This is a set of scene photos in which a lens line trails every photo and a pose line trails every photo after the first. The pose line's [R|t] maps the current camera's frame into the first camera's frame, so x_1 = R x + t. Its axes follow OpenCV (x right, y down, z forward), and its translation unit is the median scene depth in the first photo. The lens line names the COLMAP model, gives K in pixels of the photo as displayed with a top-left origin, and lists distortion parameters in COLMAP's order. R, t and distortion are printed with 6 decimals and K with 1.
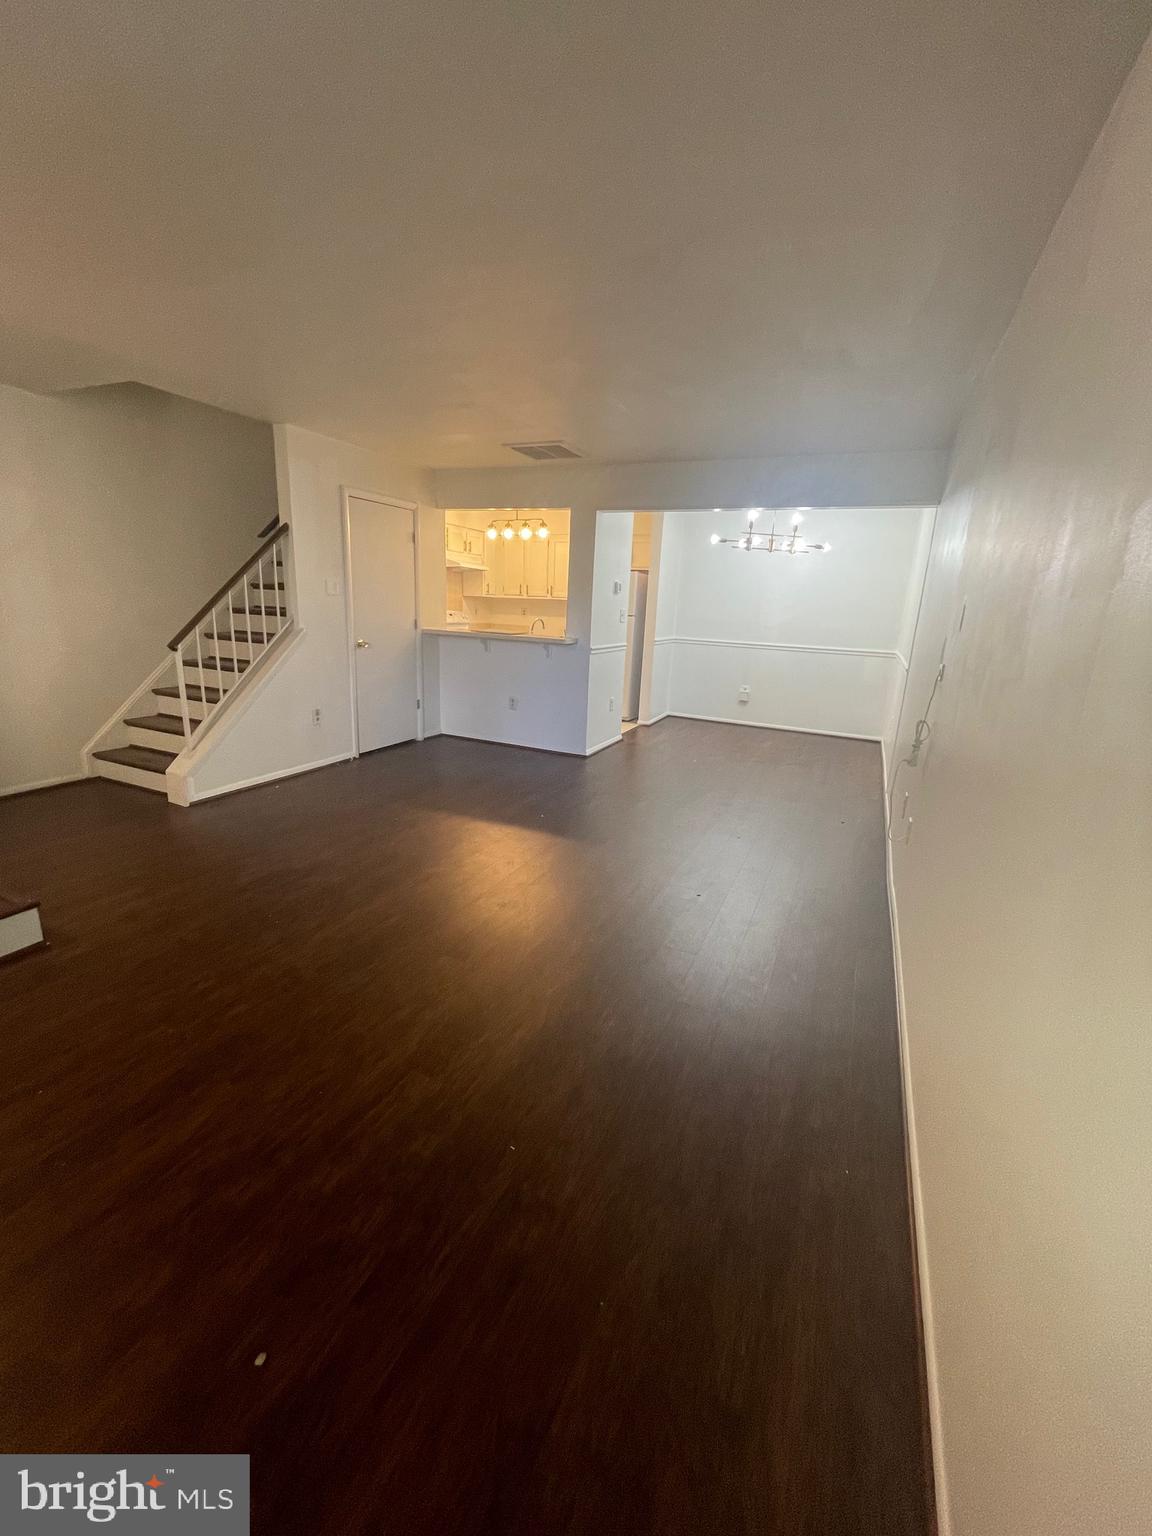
lens RADIAL K [[621.6, 0, 589.0], [0, 621.6, 770.3], [0, 0, 1]] dist [0.000681, 0.000338]
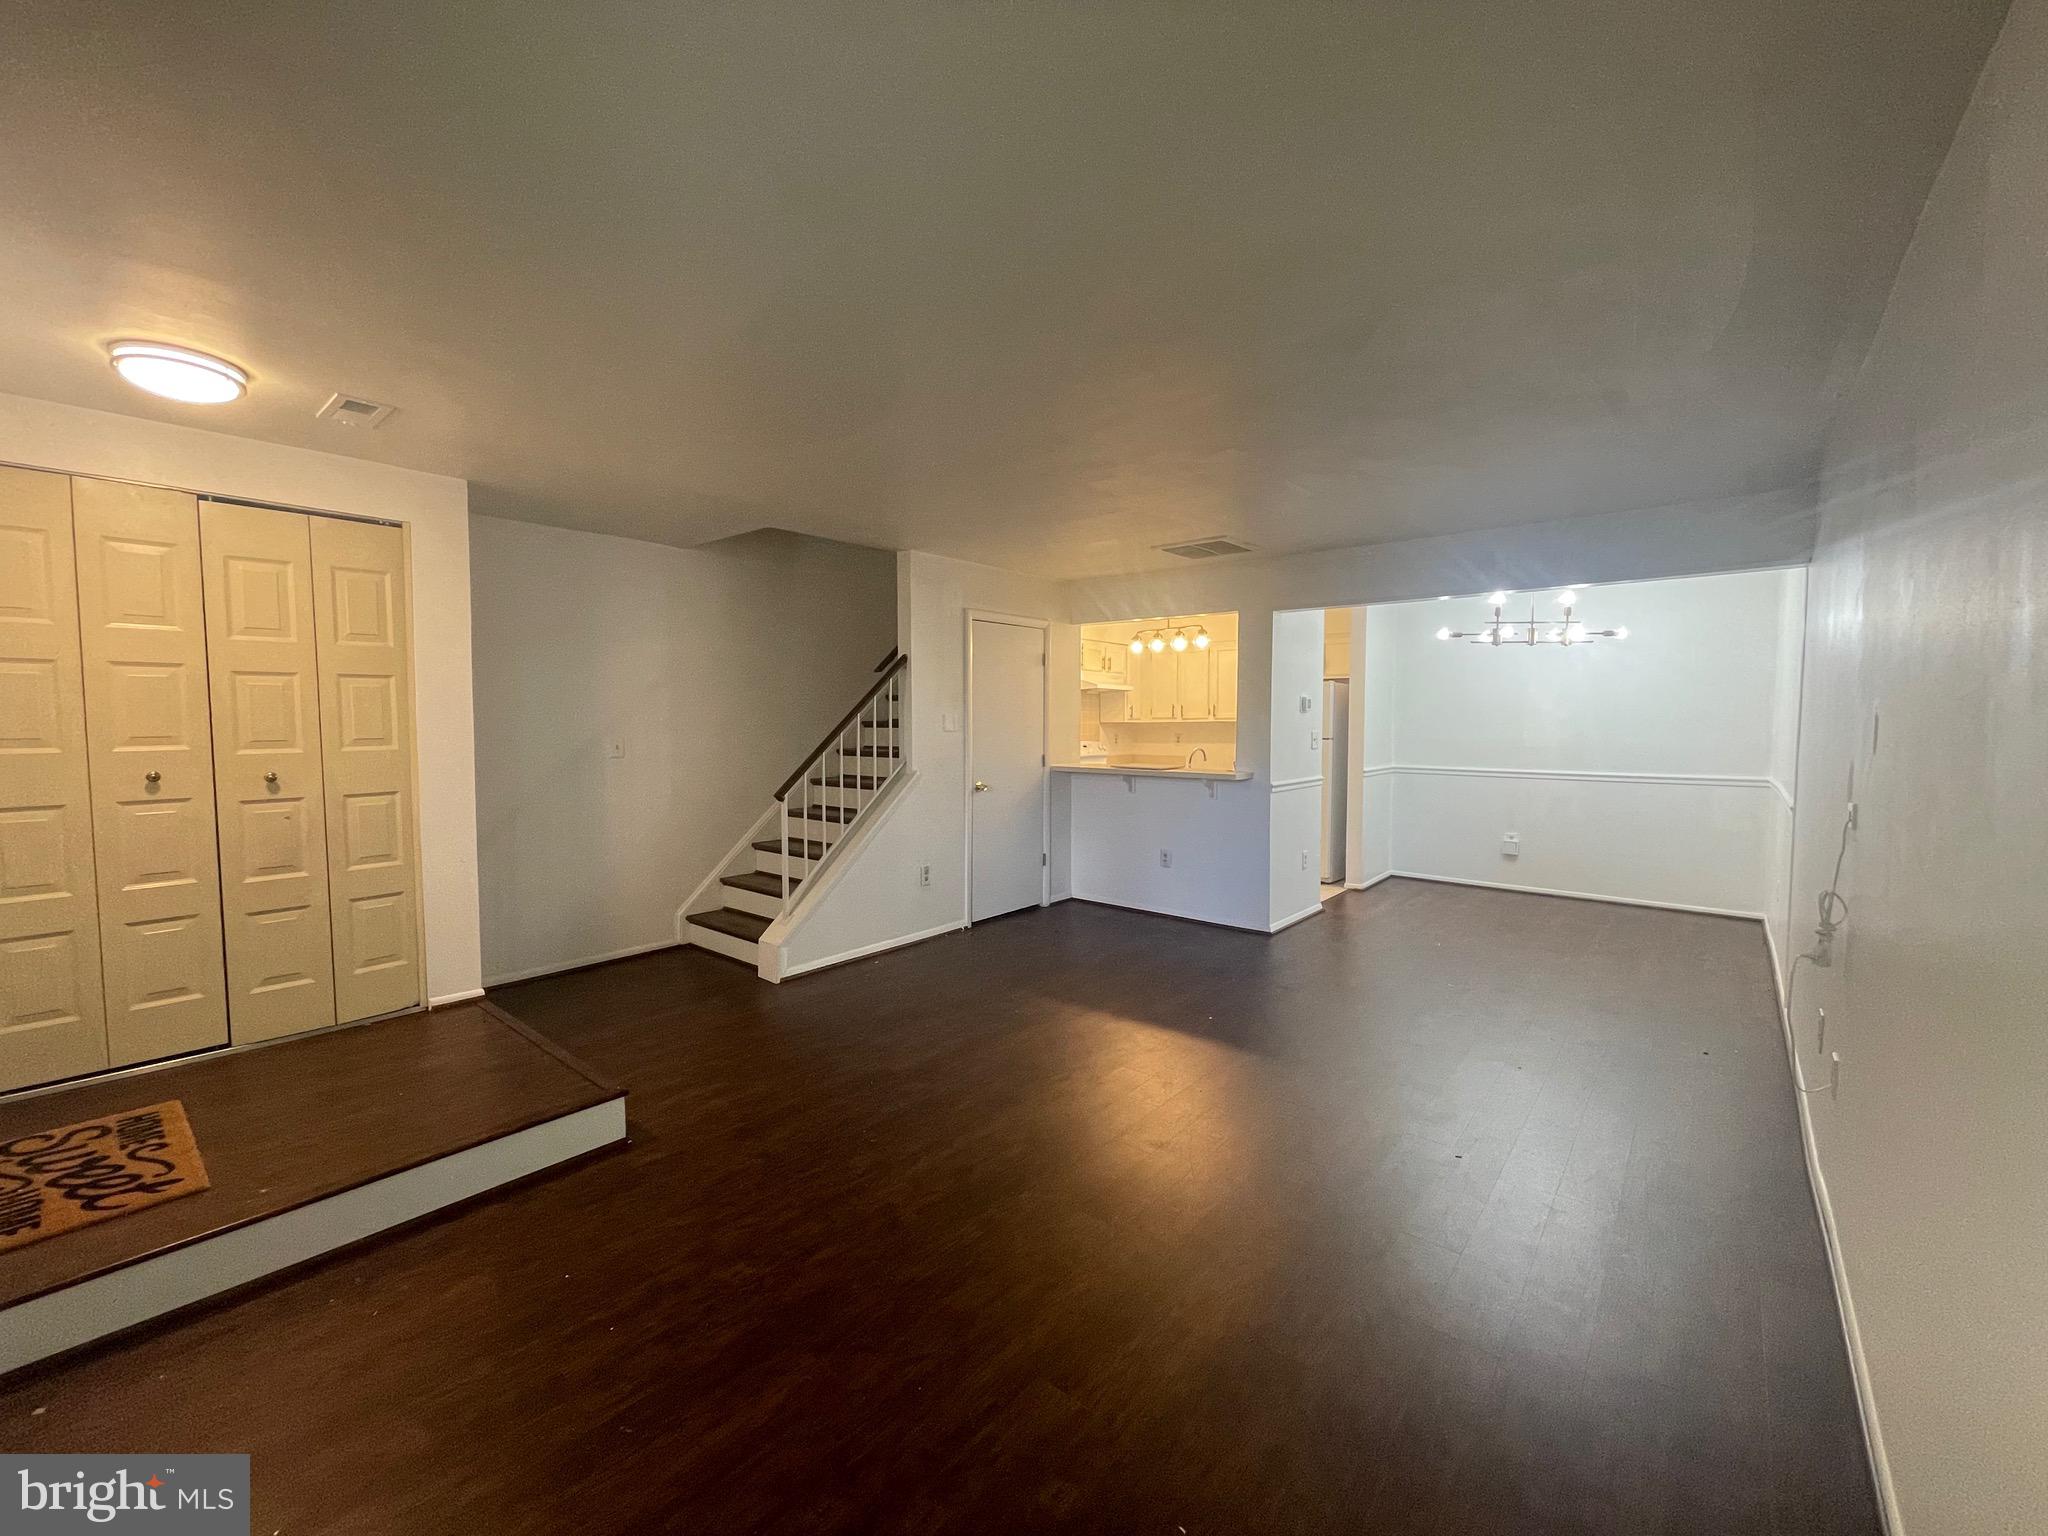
lens RADIAL K [[837.6, 0, 1017.9], [0, 837.6, 749.0], [0, 0, 1]] dist [0.003349, -0.001022]
pose [[0.958208, -0.036838, -0.283689, -0.001977], [-0.030035, 0.973238, -0.227828, -0.001369], [0.284490, 0.226827, 0.931458, -0.030295]]
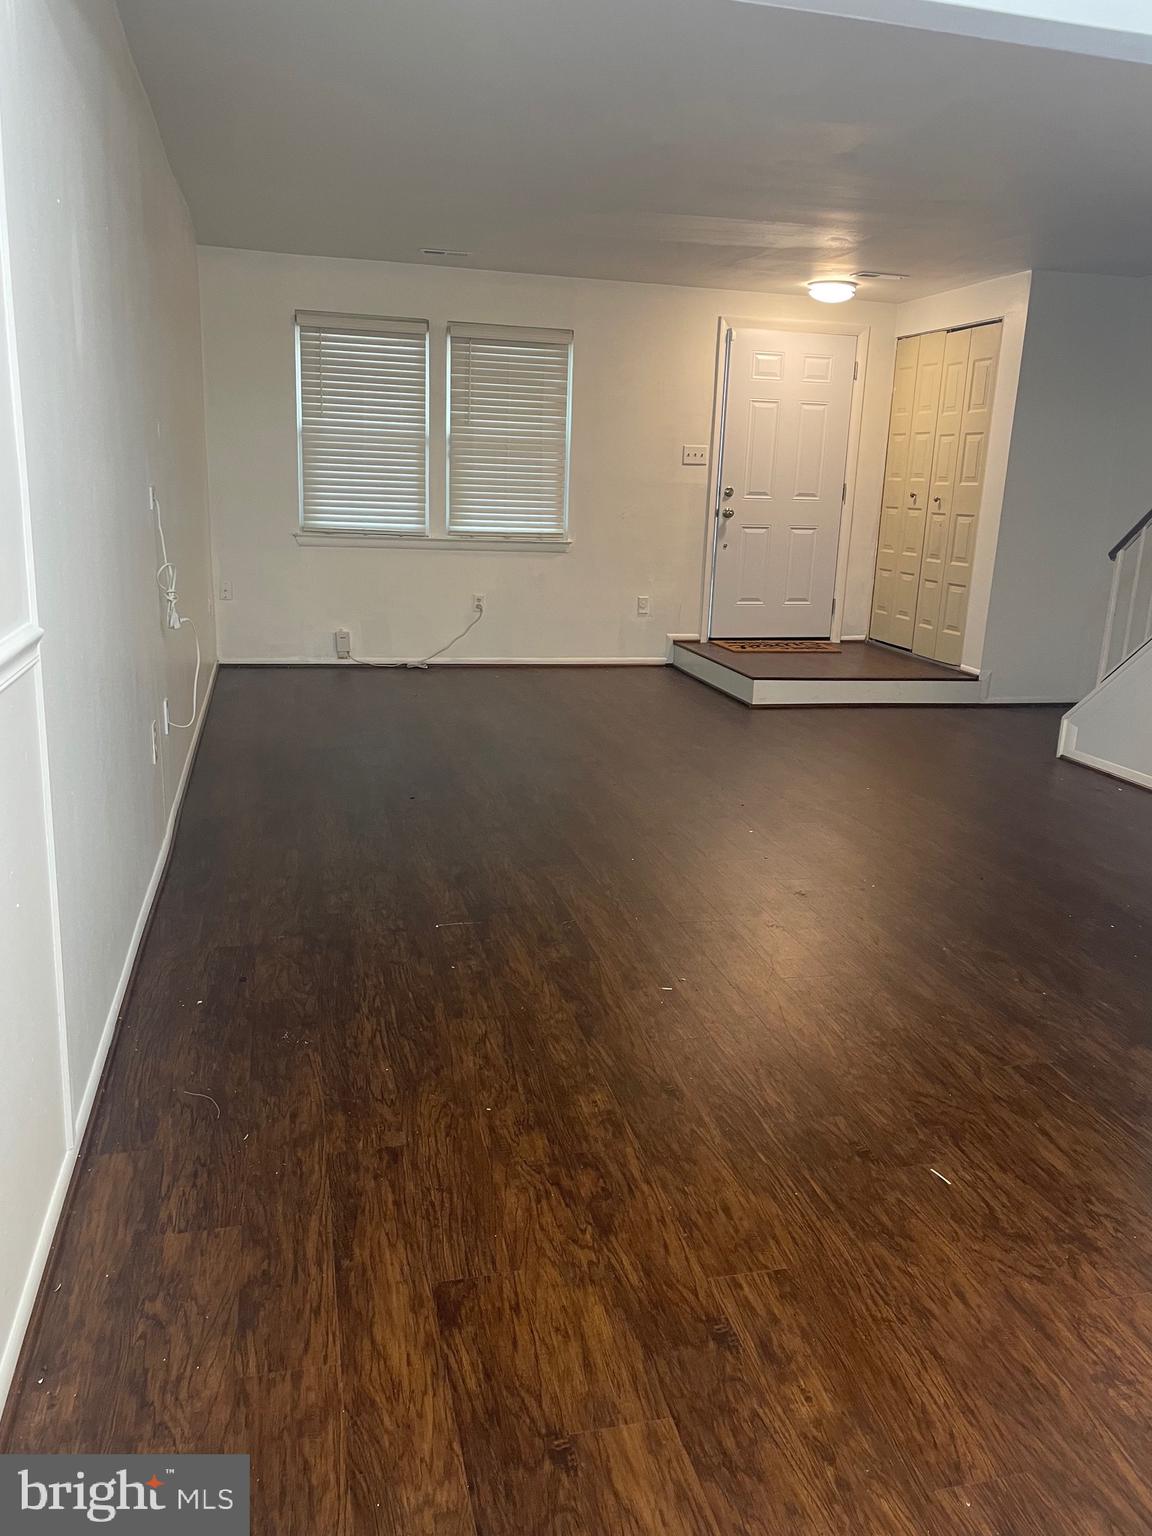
lens RADIAL K [[1153.4, 0, 578.1], [0, 1153.4, 767.0], [0, 0, 1]] dist [0.000819, 0.000357]
pose [[-0.781830, 0.073986, -0.619087, 0.604705], [-0.239566, 0.881066, 0.407837, -0.316219], [0.575631, 0.467171, -0.671119, 1.374609]]
